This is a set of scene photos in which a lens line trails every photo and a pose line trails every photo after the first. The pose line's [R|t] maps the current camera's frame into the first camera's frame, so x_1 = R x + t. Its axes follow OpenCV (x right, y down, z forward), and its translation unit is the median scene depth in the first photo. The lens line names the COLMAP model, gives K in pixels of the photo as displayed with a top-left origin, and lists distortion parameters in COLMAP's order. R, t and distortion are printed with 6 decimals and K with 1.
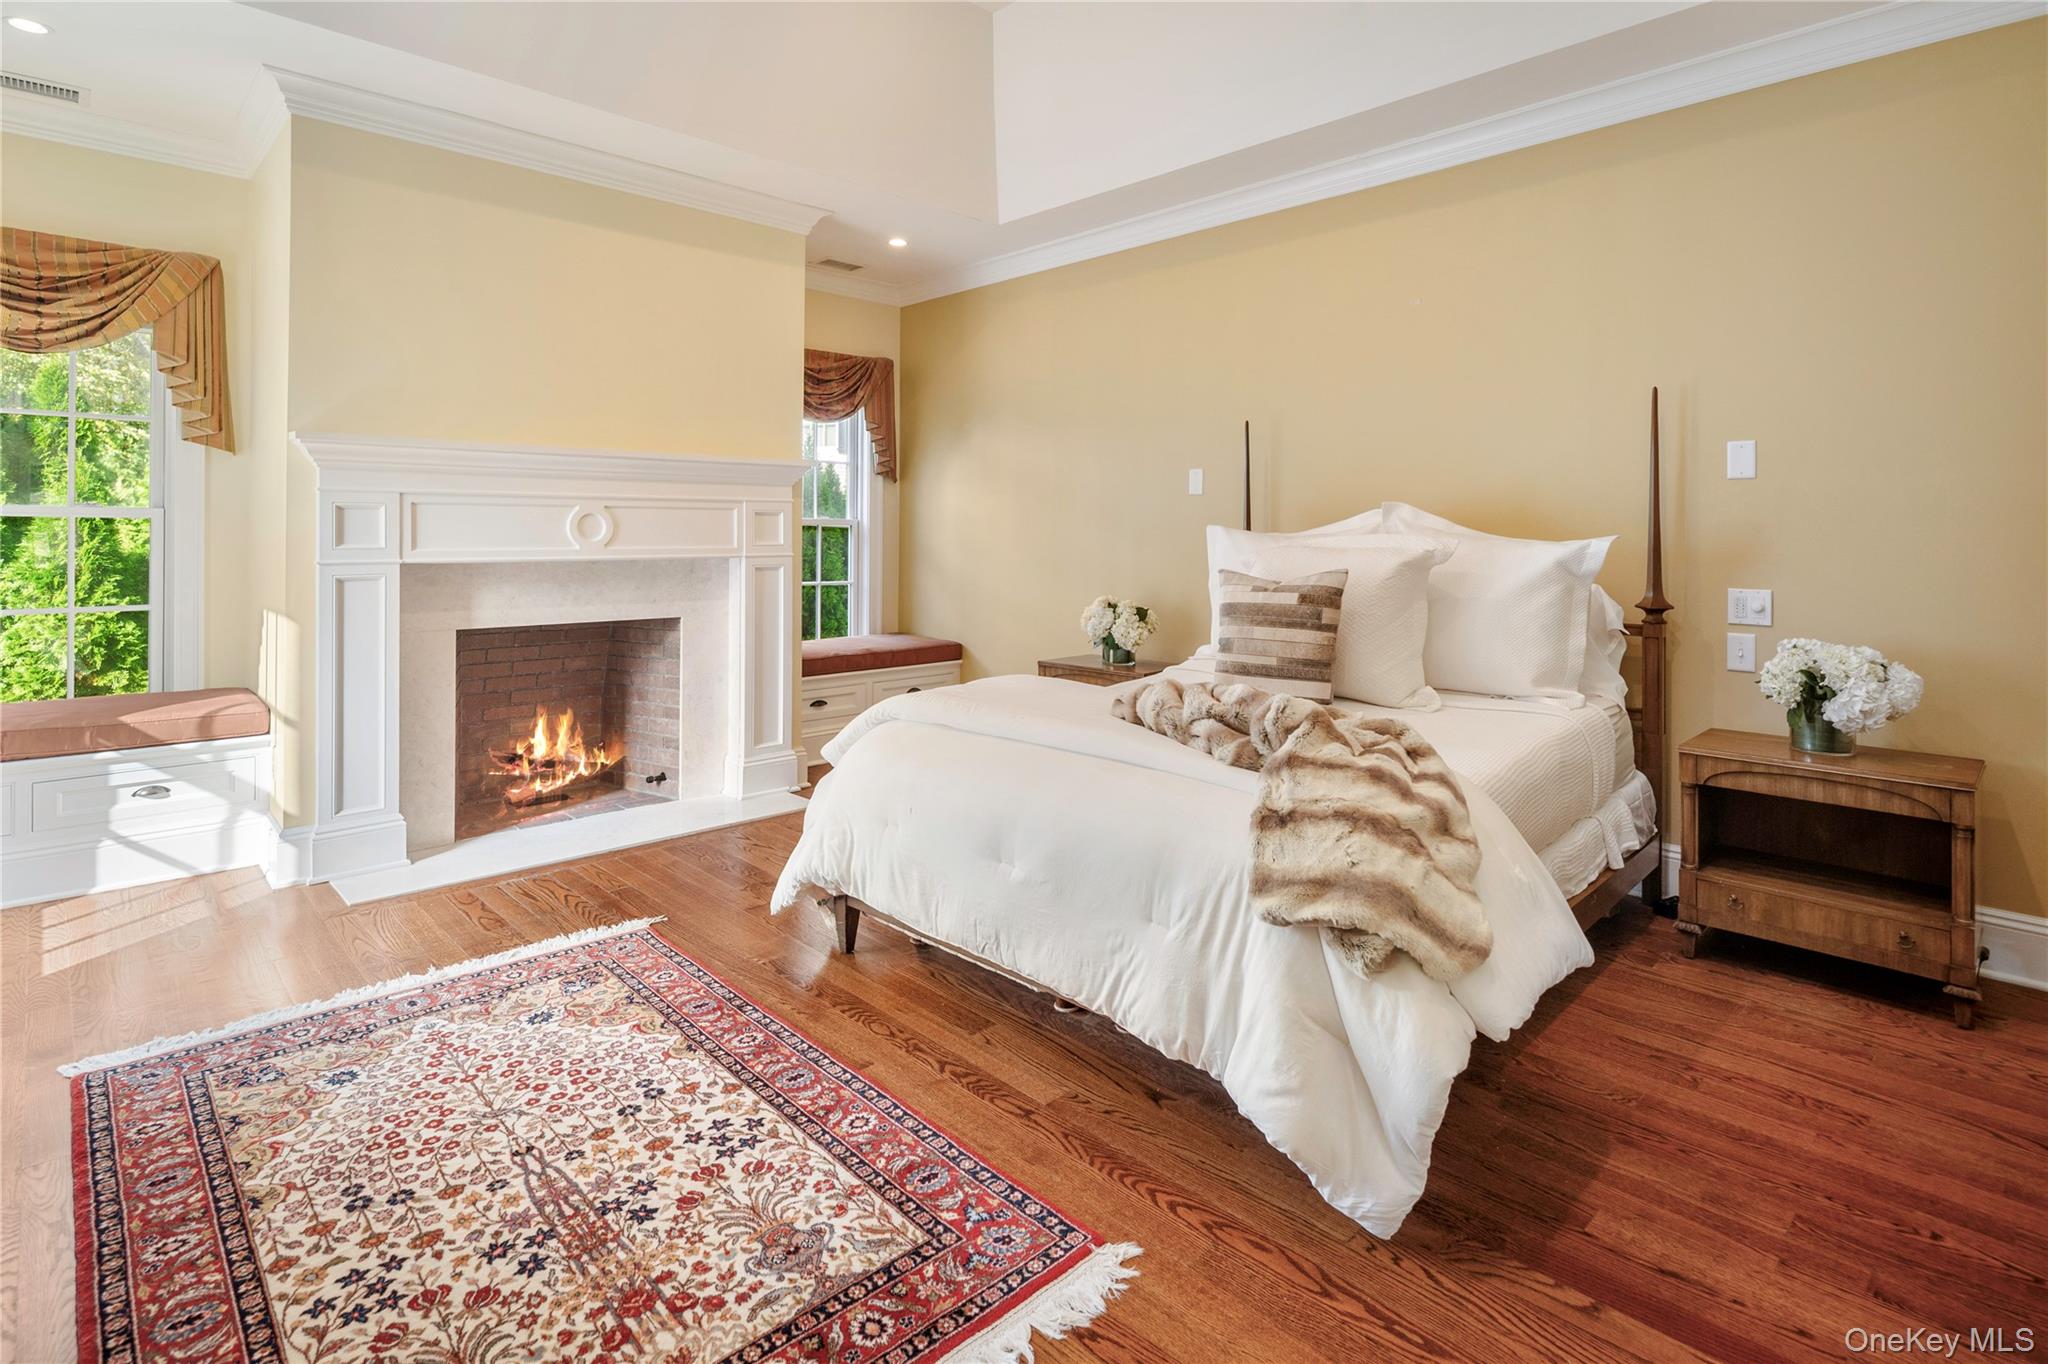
lens RADIAL K [[1023.7, 0, 1024.4], [0, 1023.7, 659.1], [0, 0, 1]] dist [0.003943, -0.001485]
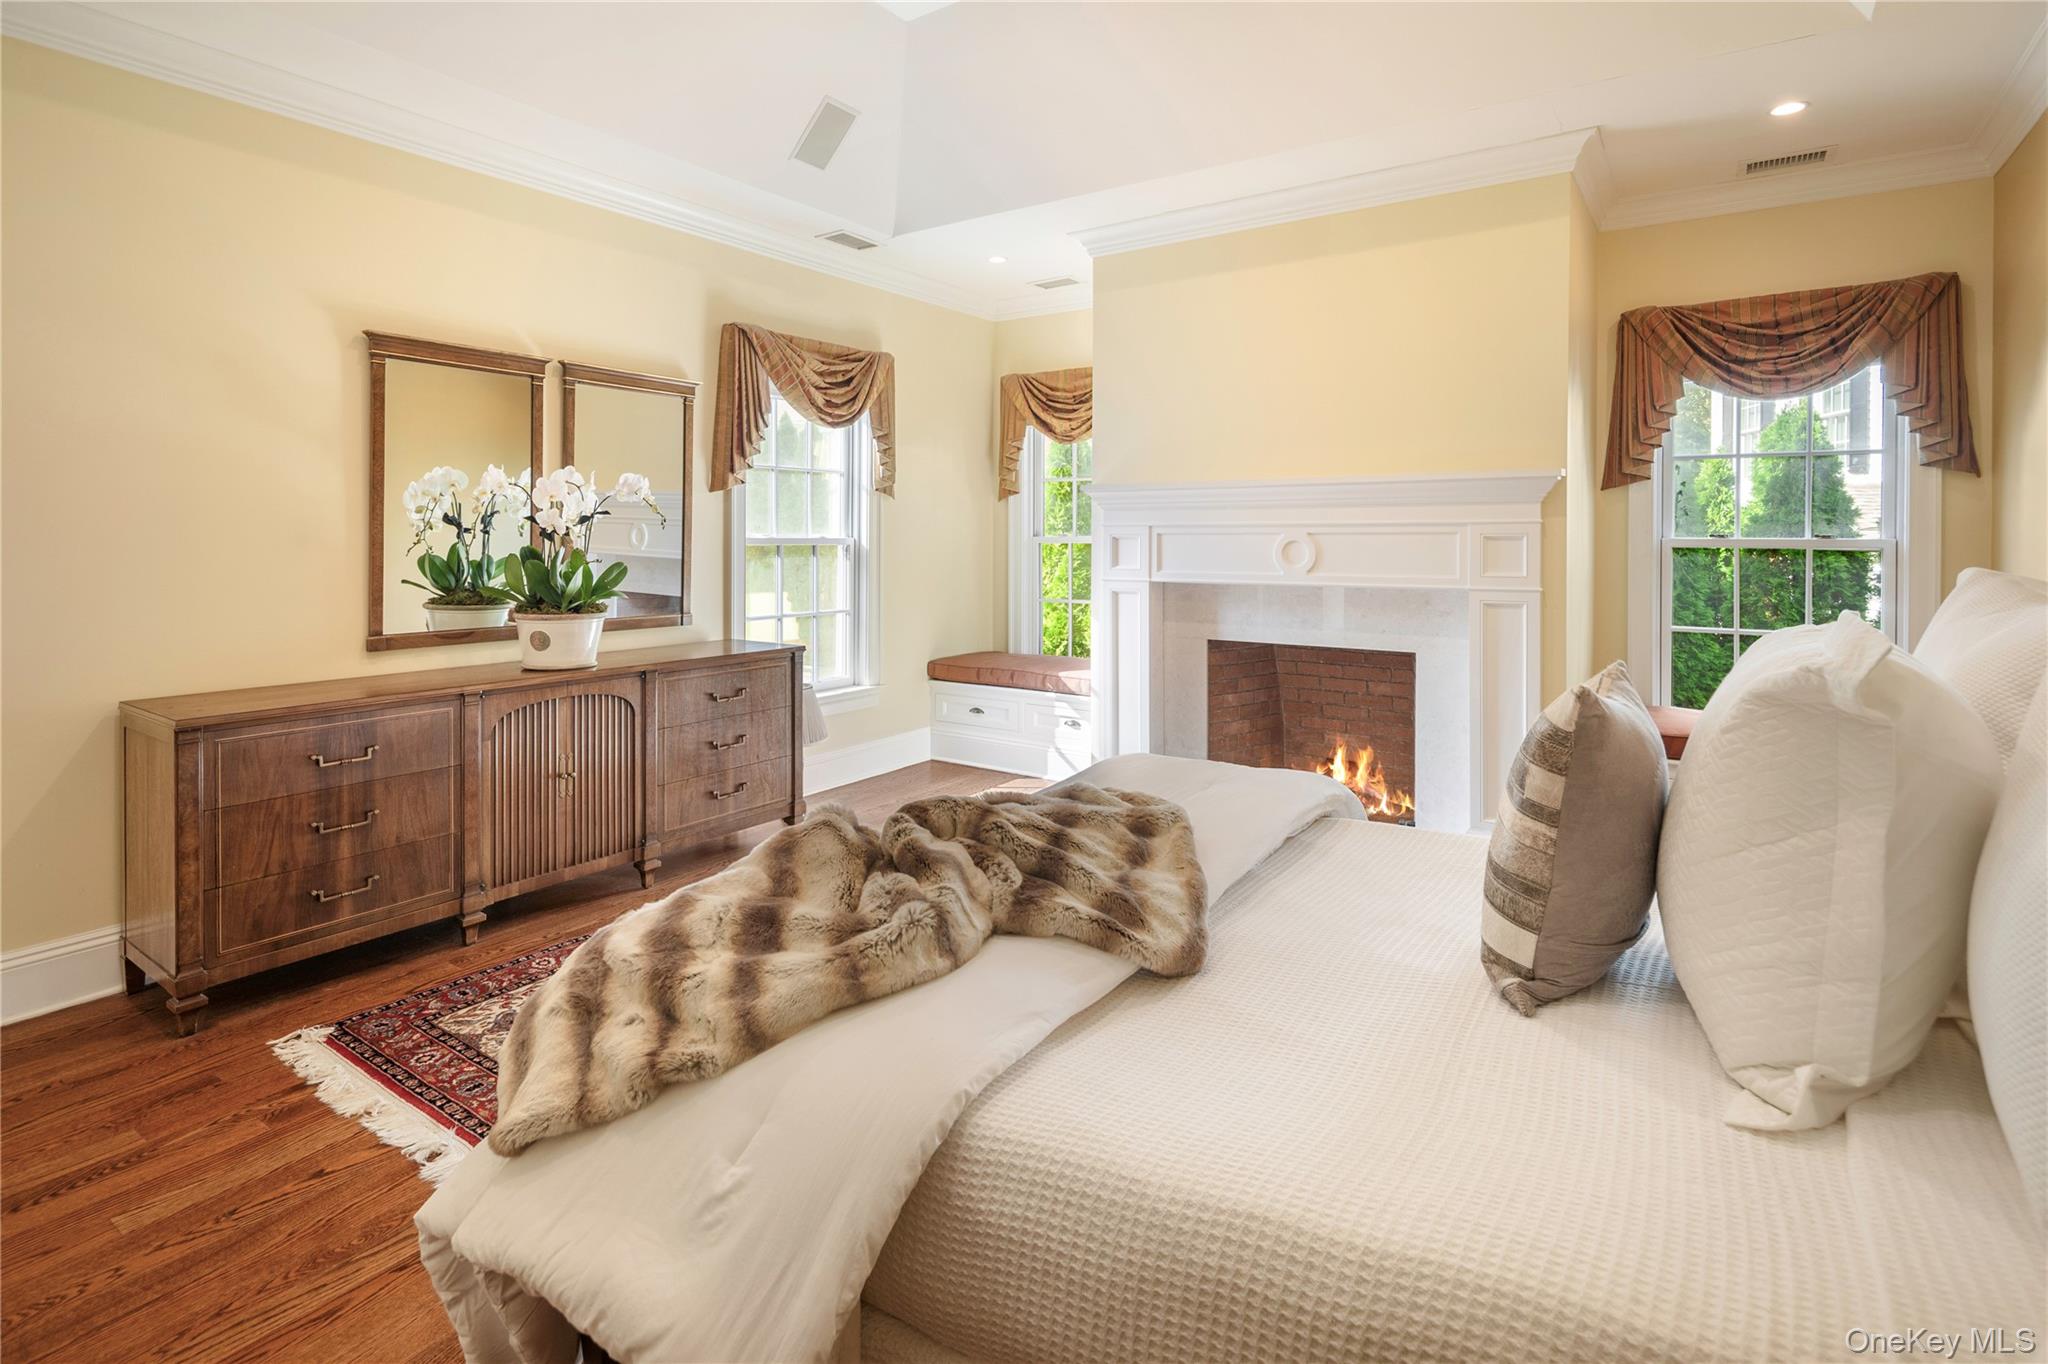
lens RADIAL K [[1023.7, 0, 1024.4], [0, 1023.7, 659.1], [0, 0, 1]] dist [0.003943, -0.001485]
pose [[0.190854, 0.114371, -0.974933, 0.542231], [-0.118817, 0.988578, 0.092712, -0.087969], [0.974401, 0.098144, 0.202263, 0.540937]]
